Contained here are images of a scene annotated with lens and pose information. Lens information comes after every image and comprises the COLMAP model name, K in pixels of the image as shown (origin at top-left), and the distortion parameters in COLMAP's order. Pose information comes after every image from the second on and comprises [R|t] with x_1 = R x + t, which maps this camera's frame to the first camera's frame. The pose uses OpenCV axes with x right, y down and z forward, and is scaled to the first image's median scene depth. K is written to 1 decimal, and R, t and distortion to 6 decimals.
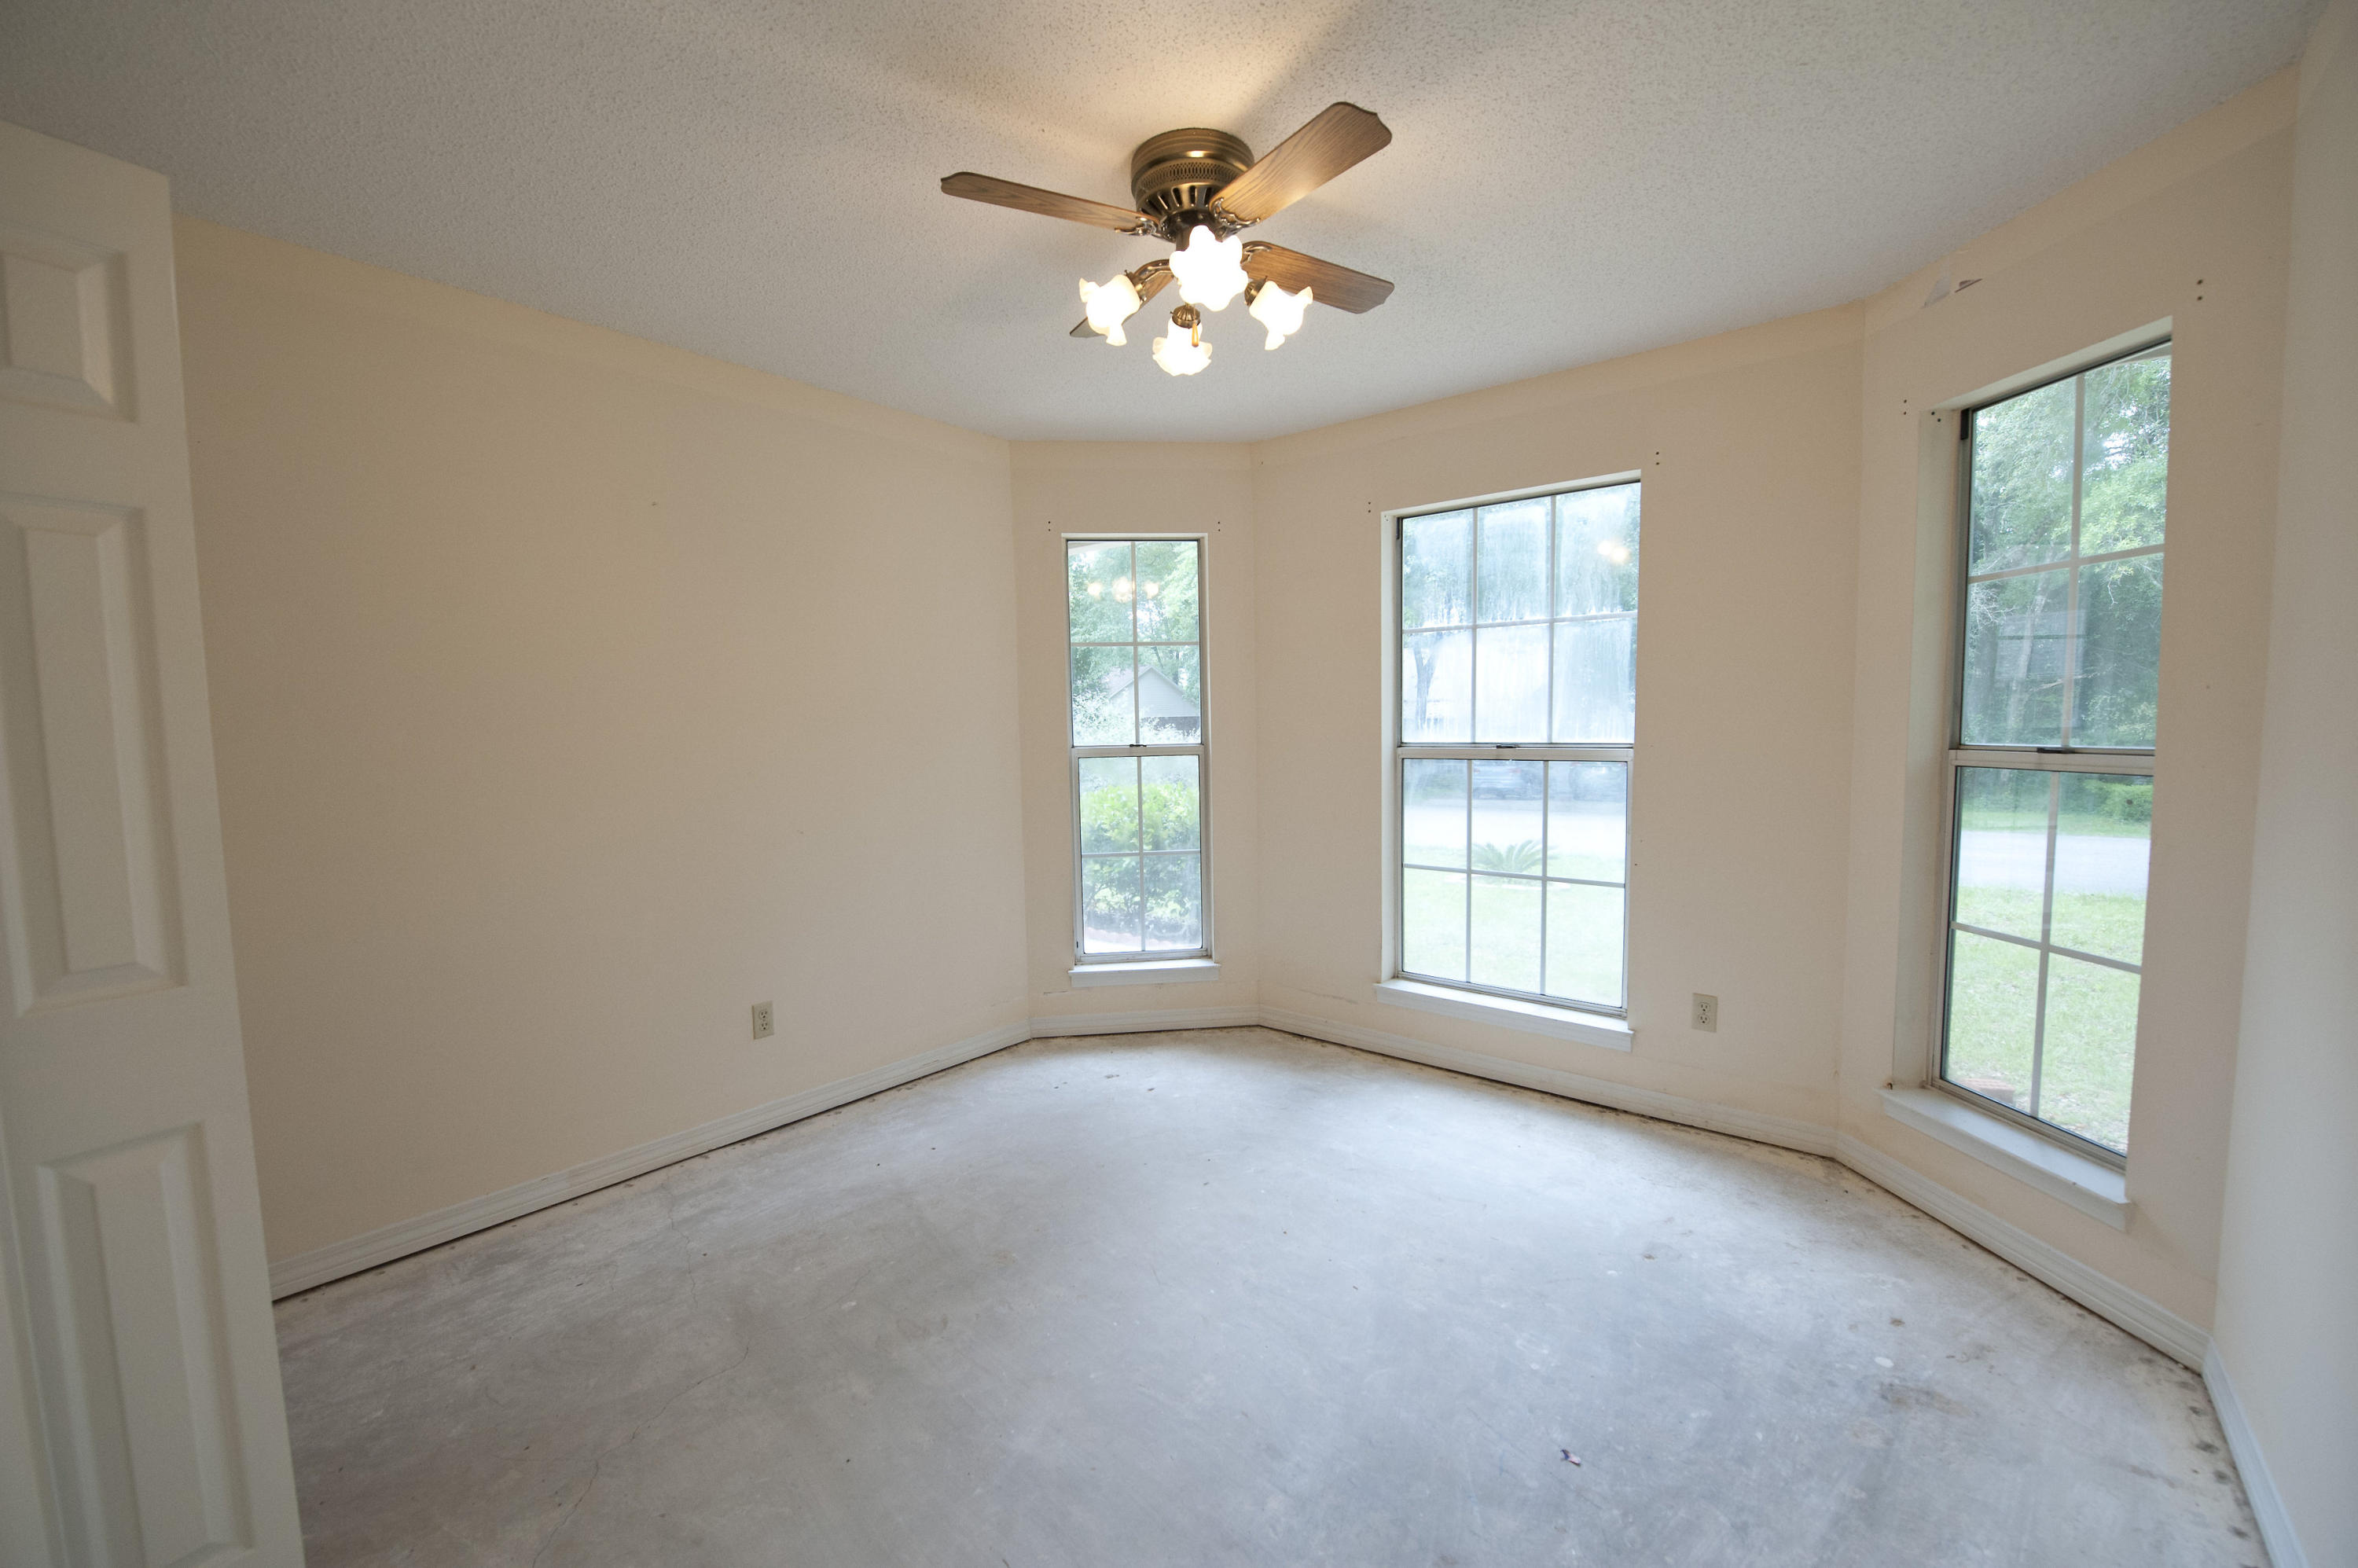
lens RADIAL K [[938.1, 0, 1186.7], [0, 938.1, 797.2], [0, 0, 1]] dist [-0.015066, -0.002546]
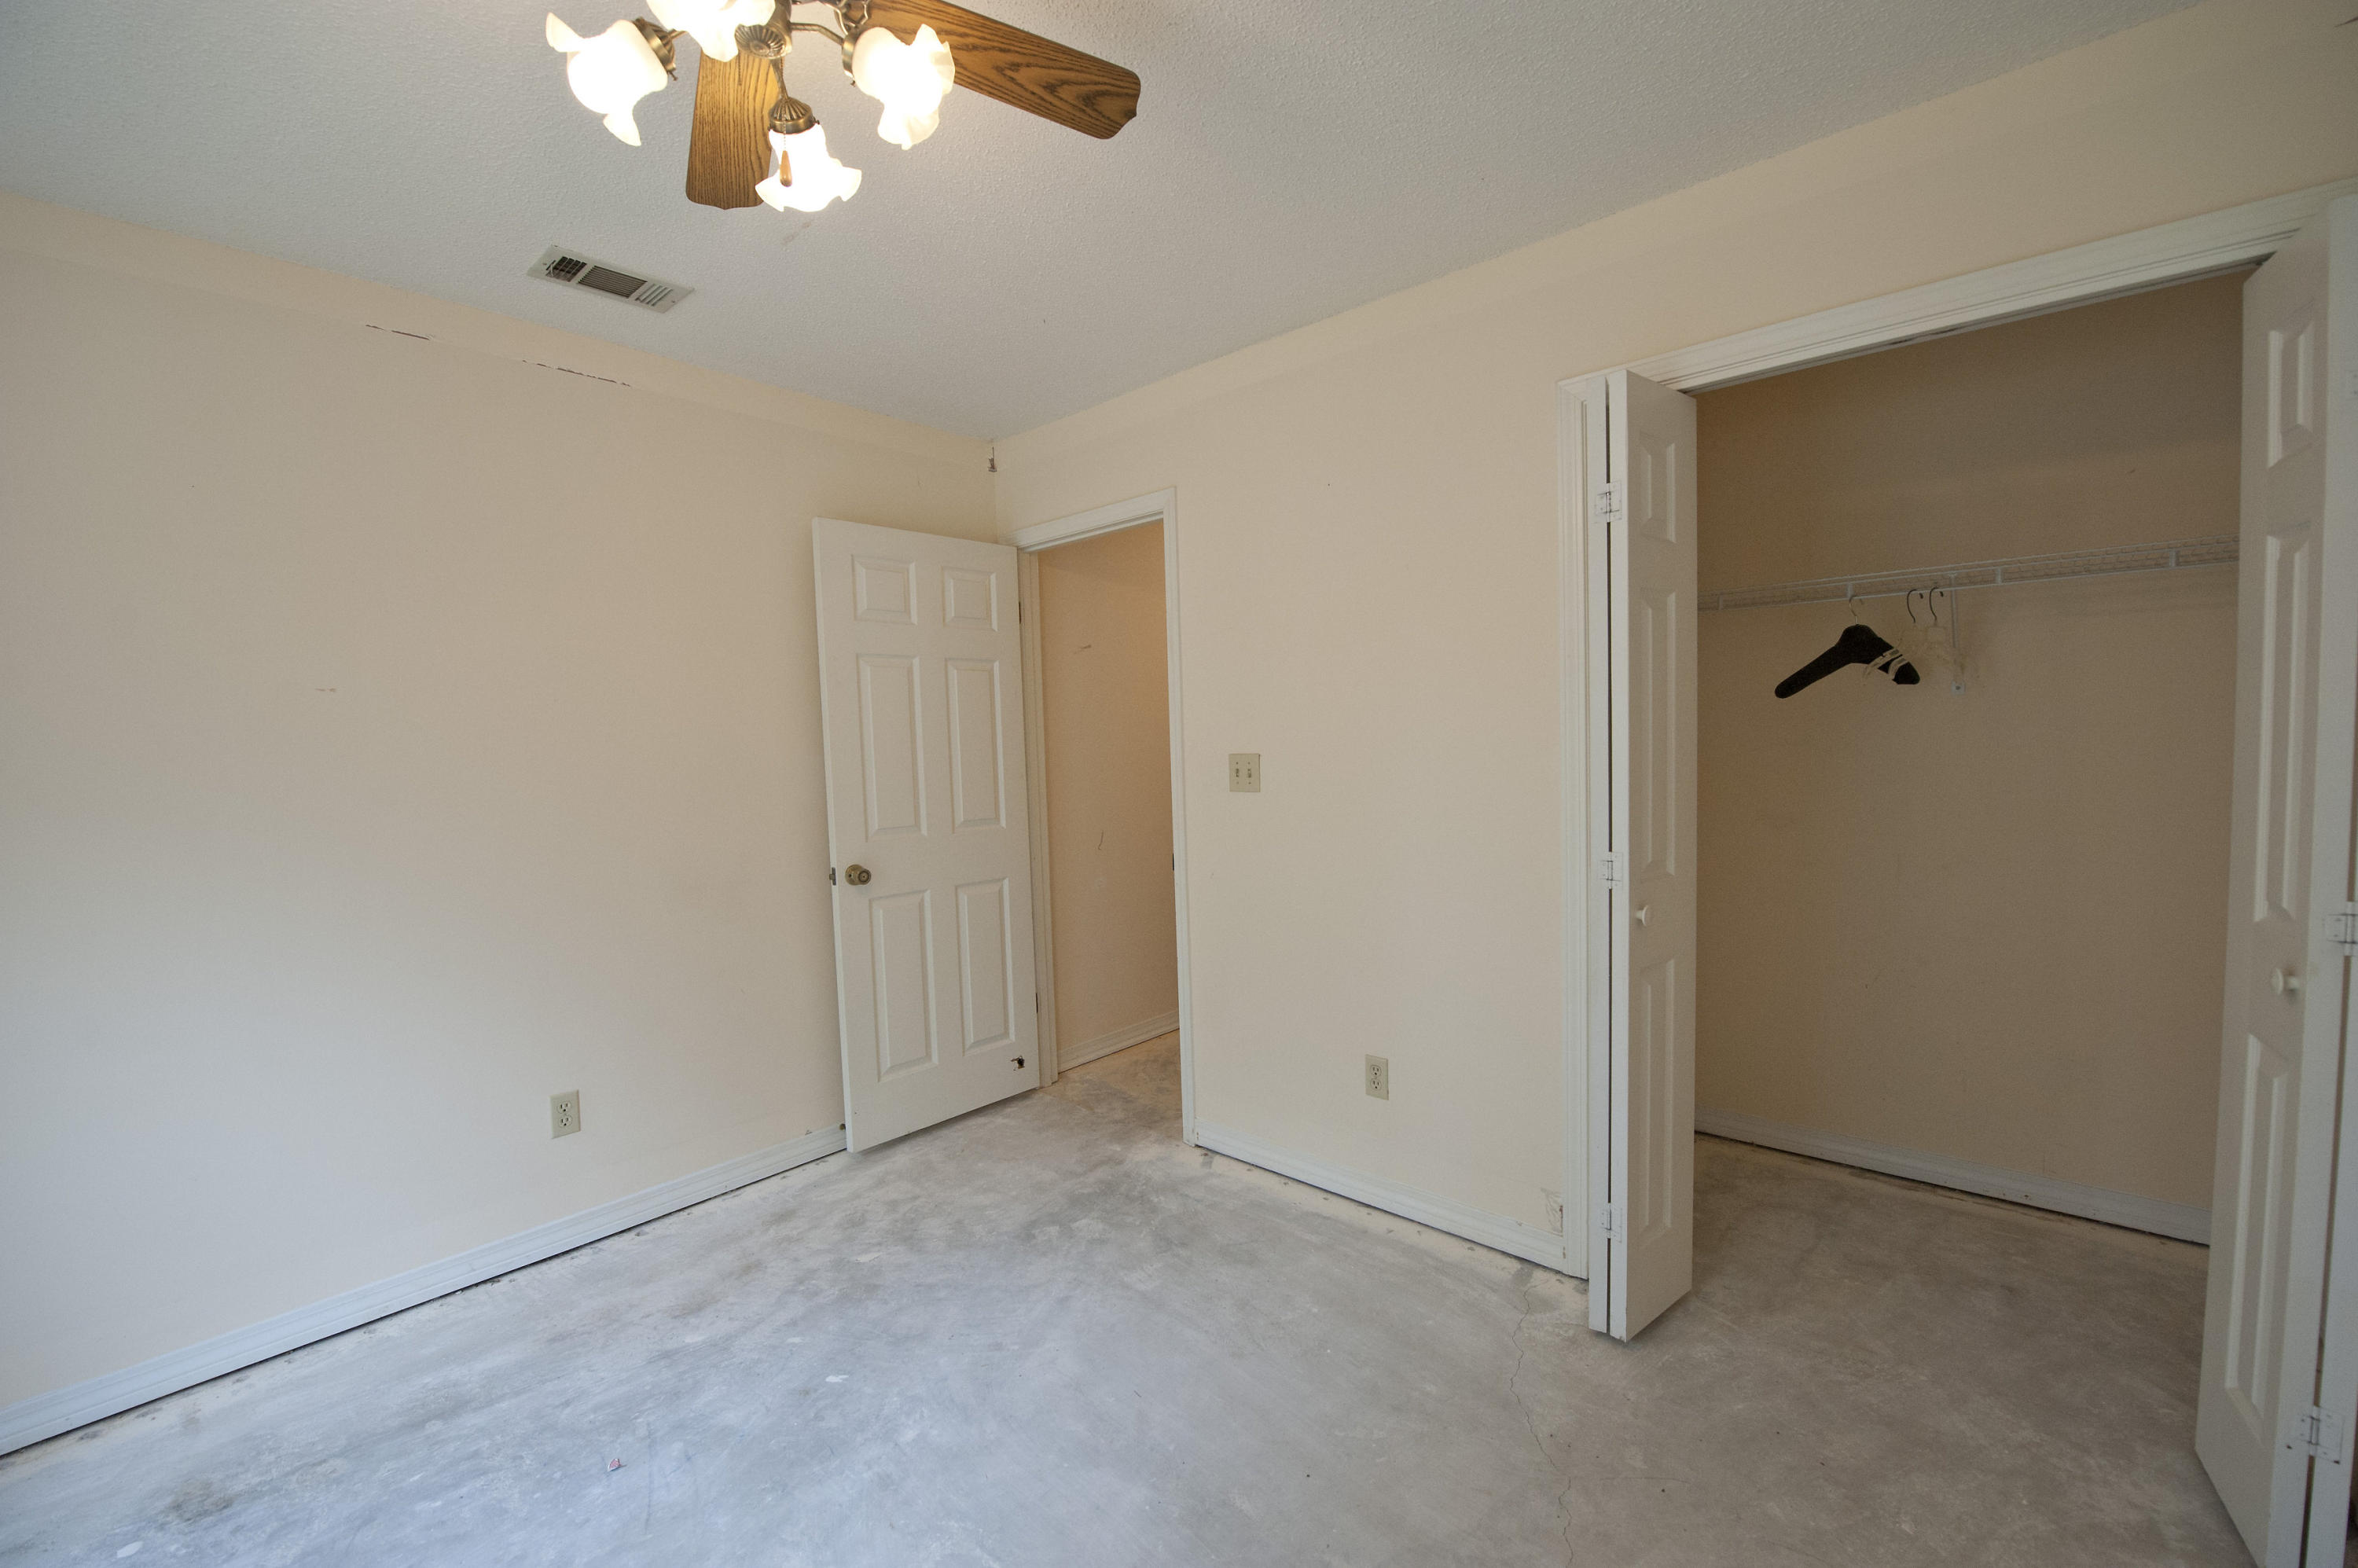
lens RADIAL K [[938.1, 0, 1186.7], [0, 938.1, 797.2], [0, 0, 1]] dist [-0.015066, -0.002546]
pose [[-0.998254, 0.050920, 0.029928, -0.320680], [0.054532, 0.989232, 0.135815, -0.154350], [-0.022690, 0.137210, -0.990282, 2.018860]]
